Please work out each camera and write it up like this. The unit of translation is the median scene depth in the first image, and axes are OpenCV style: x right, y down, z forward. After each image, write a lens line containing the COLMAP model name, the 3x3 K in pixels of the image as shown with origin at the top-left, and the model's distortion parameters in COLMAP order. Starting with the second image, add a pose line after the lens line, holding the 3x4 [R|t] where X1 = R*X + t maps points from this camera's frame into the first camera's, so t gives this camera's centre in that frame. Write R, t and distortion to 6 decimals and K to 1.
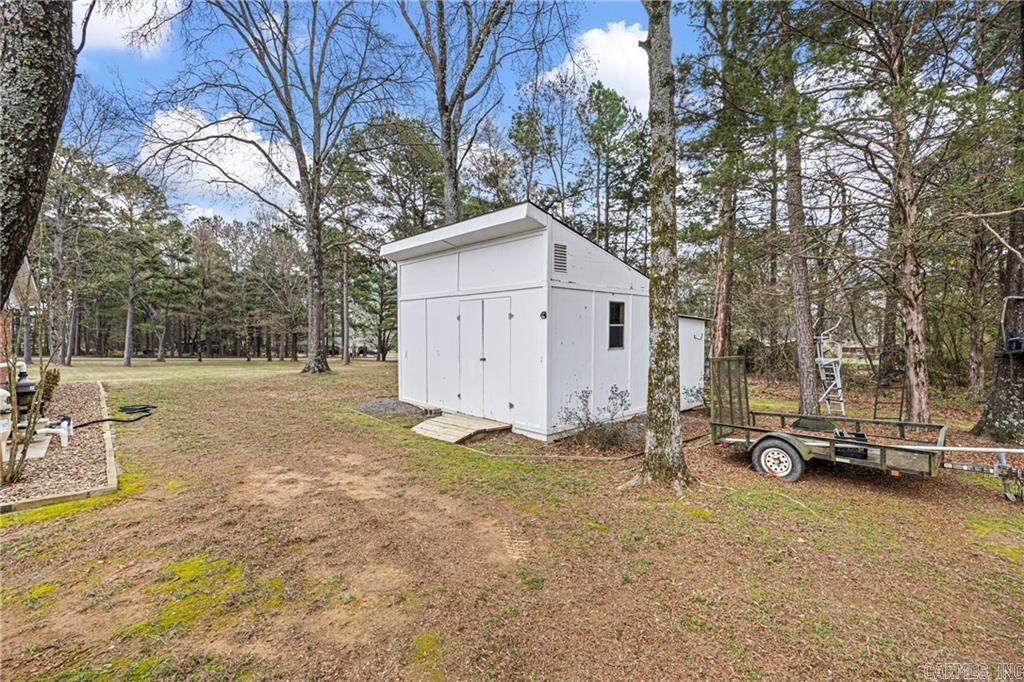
lens RADIAL K [[435.3, 0, 513.6], [0, 435.3, 330.7], [0, 0, 1]] dist [0.000913, -0.000077]
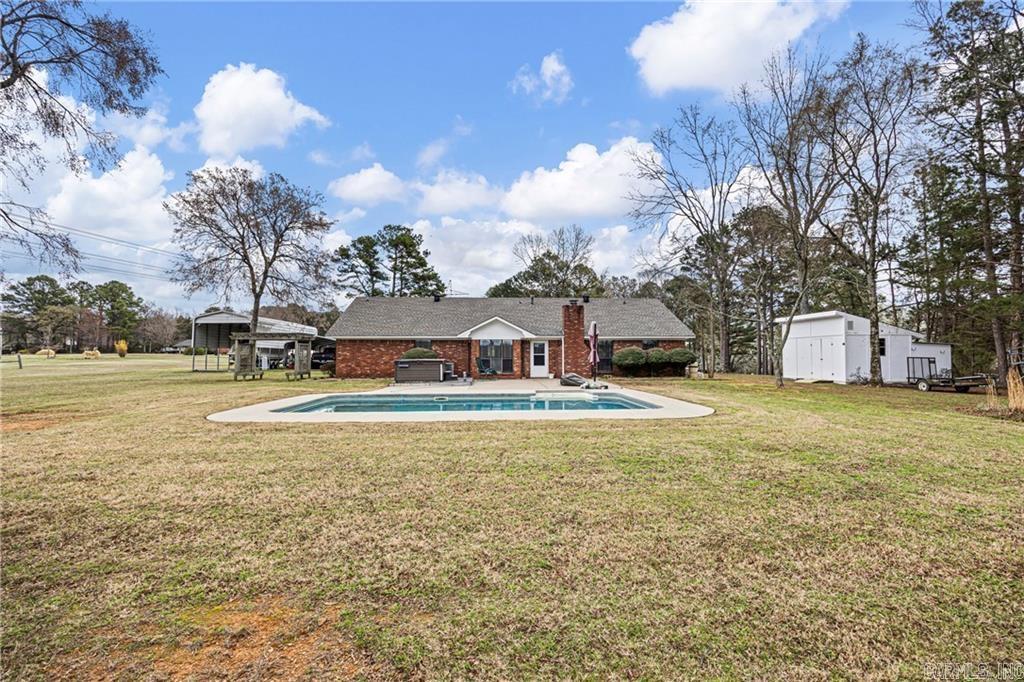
lens RADIAL K [[435.3, 0, 513.6], [0, 435.3, 330.7], [0, 0, 1]] dist [0.000913, -0.000077]
pose [[0.766446, -0.022738, -0.641906, 0.257617], [-0.004914, 0.999136, -0.041260, 0.009281], [0.642290, 0.034778, 0.765672, -2.862114]]
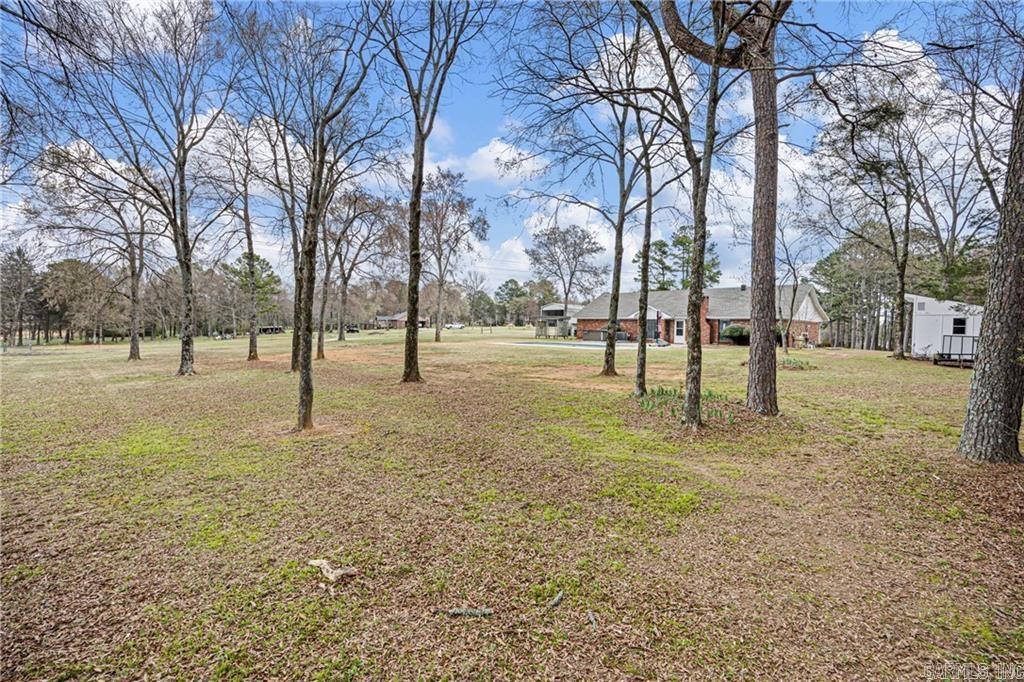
lens RADIAL K [[435.3, 0, 513.6], [0, 435.3, 330.7], [0, 0, 1]] dist [0.000913, -0.000077]
pose [[0.028957, 0.019403, -0.999392, 3.456400], [-0.016128, 0.999691, 0.018941, 0.013219], [0.999451, 0.015570, 0.029261, -2.323496]]
